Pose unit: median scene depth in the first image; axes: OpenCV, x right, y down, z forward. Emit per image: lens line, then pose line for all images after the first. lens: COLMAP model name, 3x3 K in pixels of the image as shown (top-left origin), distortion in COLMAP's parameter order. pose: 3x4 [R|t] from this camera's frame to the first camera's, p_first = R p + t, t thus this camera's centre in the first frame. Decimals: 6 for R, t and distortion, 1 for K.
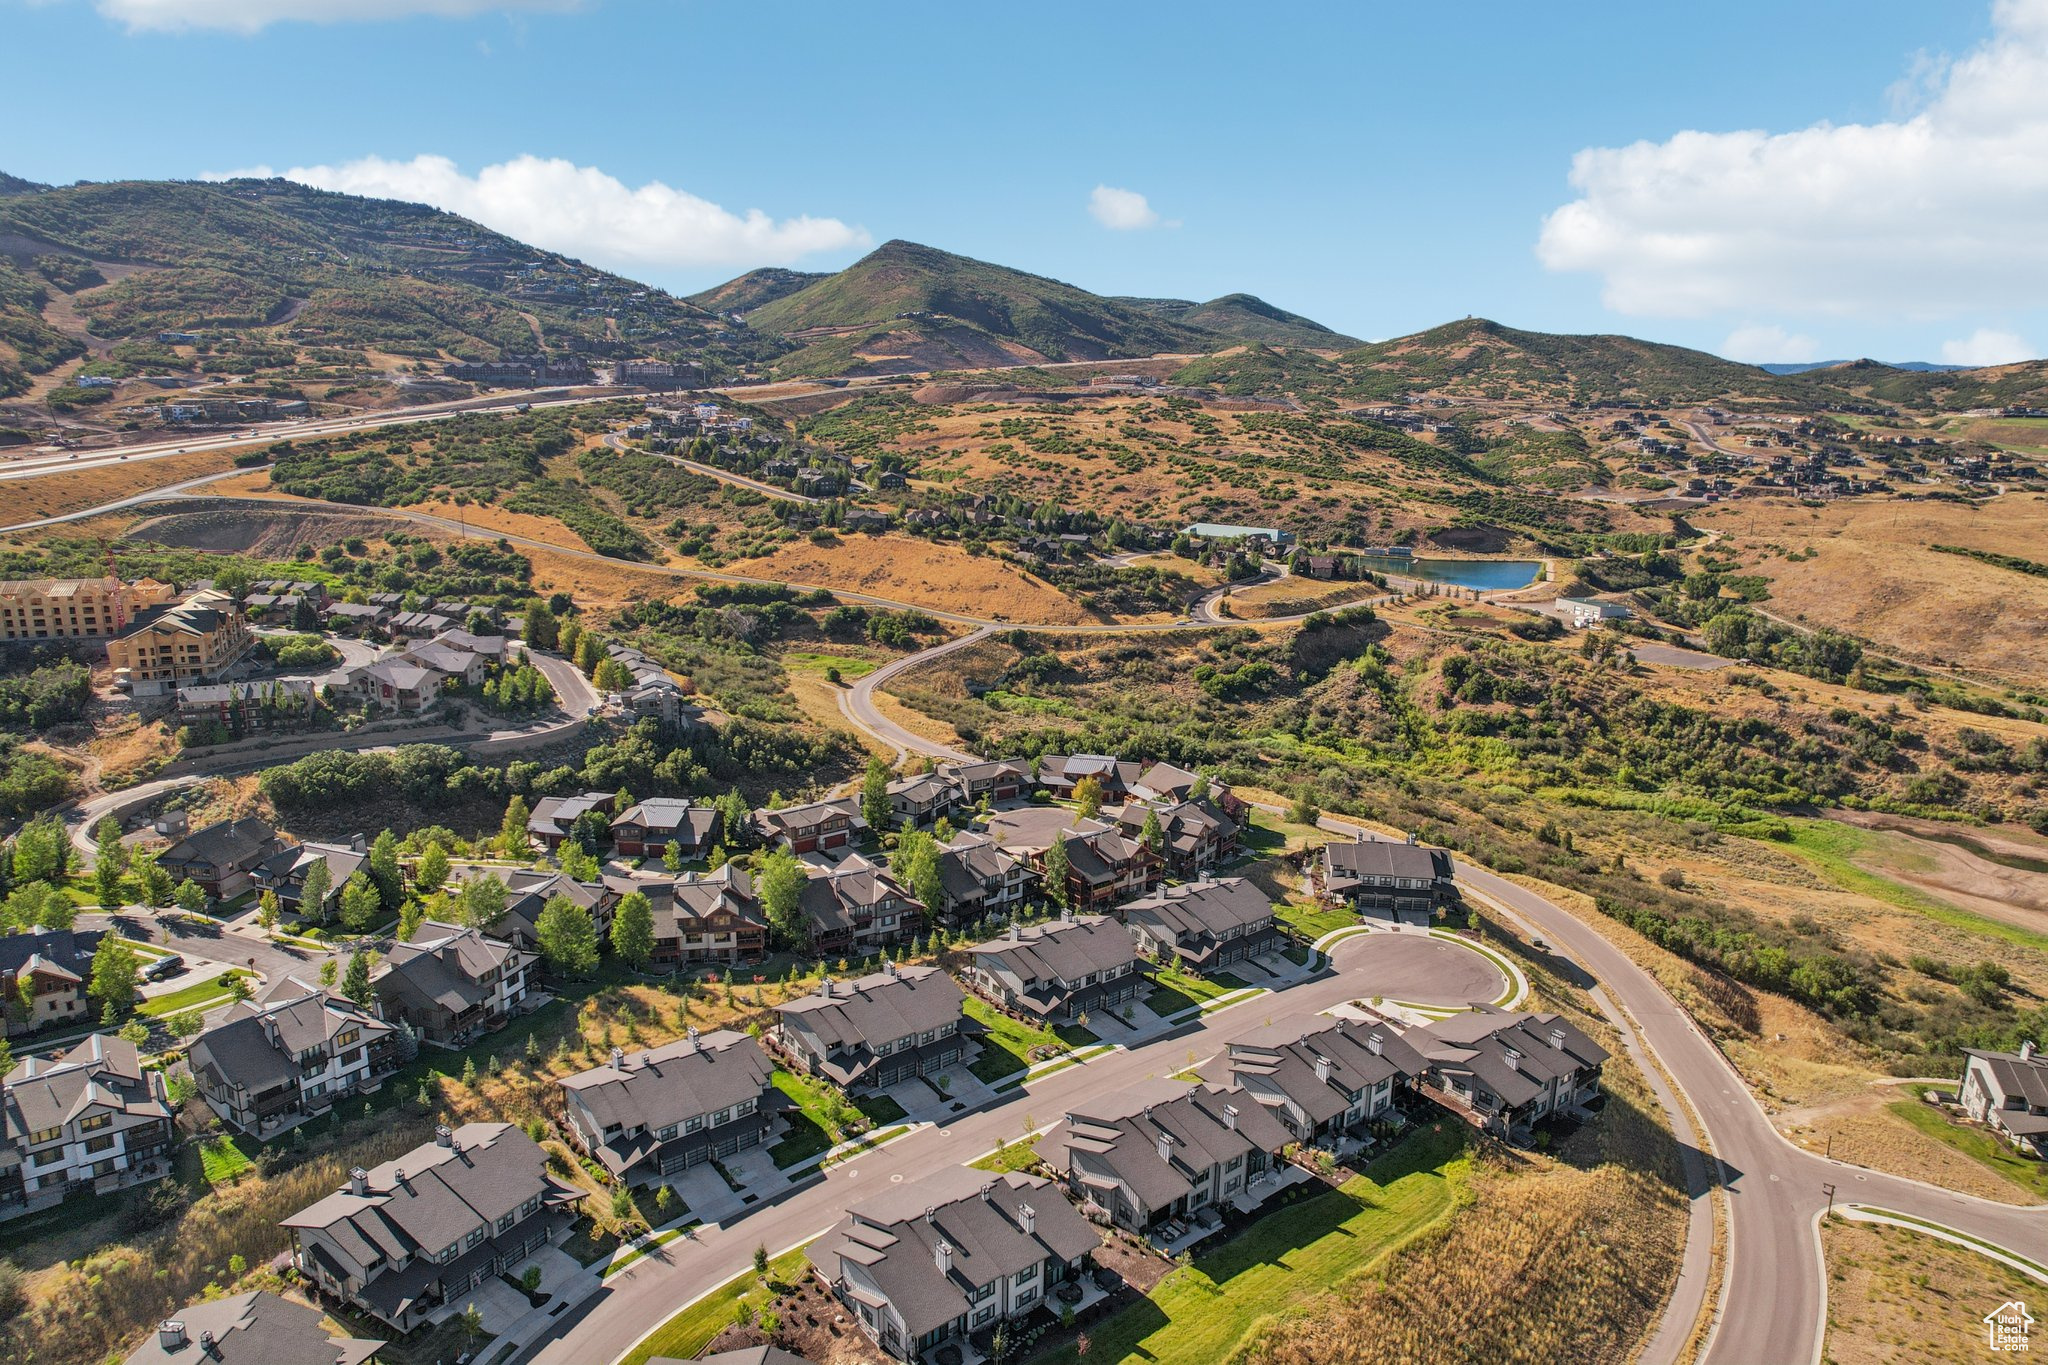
lens RADIAL K [[1312.3, 0, 1024.0], [0, 1312.3, 682.5], [0, 0, 1]] dist [-0.089381, 0.079766]
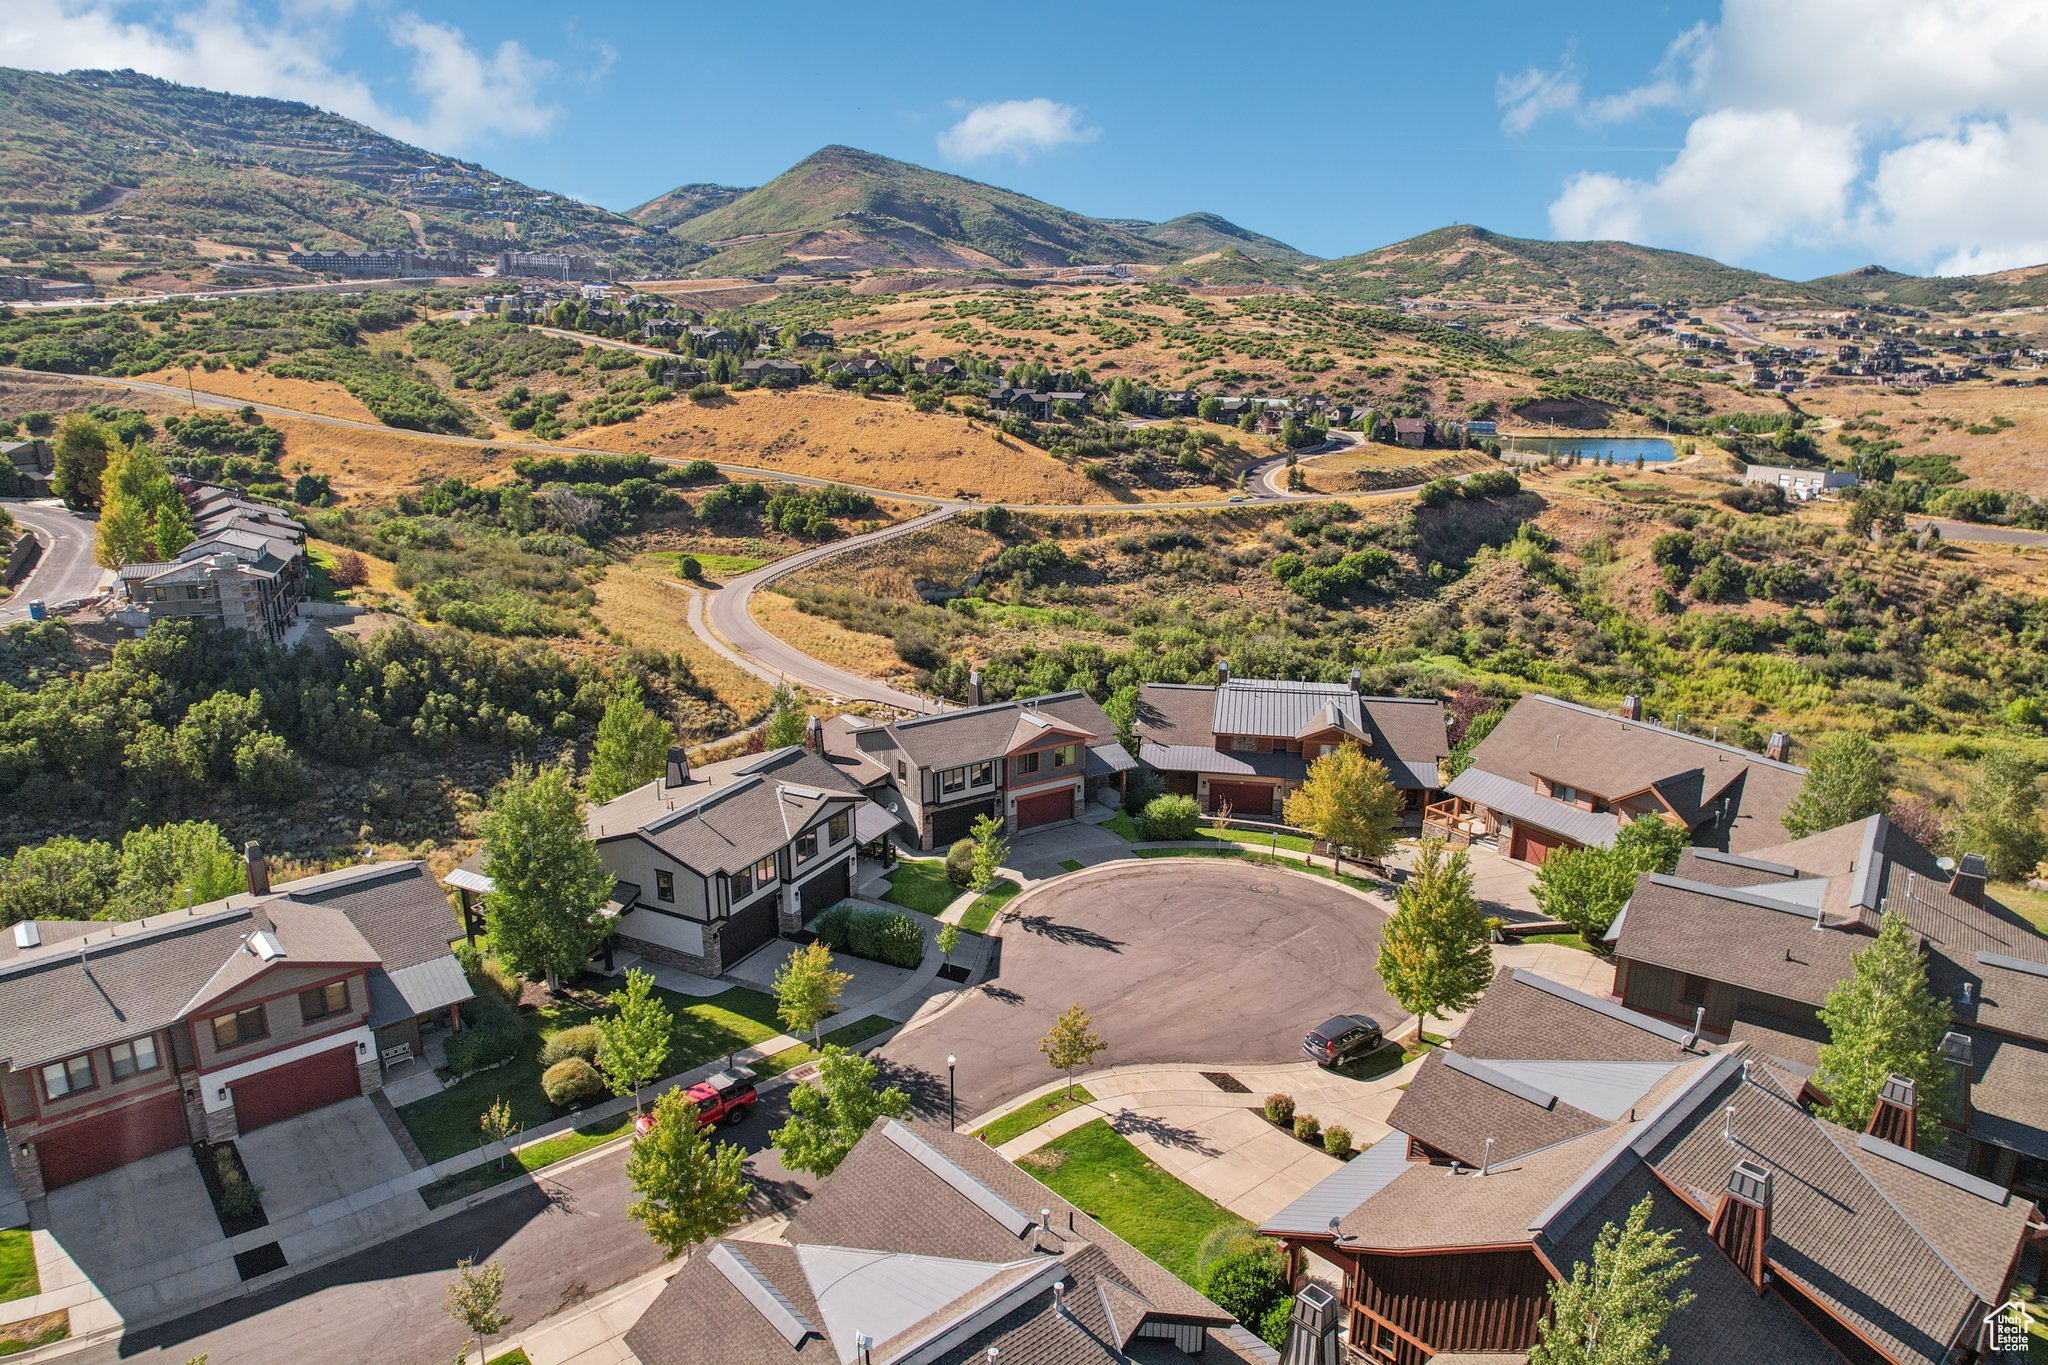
lens RADIAL K [[1312.3, 0, 1024.0], [0, 1312.3, 682.5], [0, 0, 1]] dist [-0.089381, 0.079766]
pose [[0.999227, -0.020221, 0.033722, -0.012085], [0.018909, 0.999069, 0.038769, 0.018556], [-0.034475, -0.038101, 0.998679, 0.295940]]
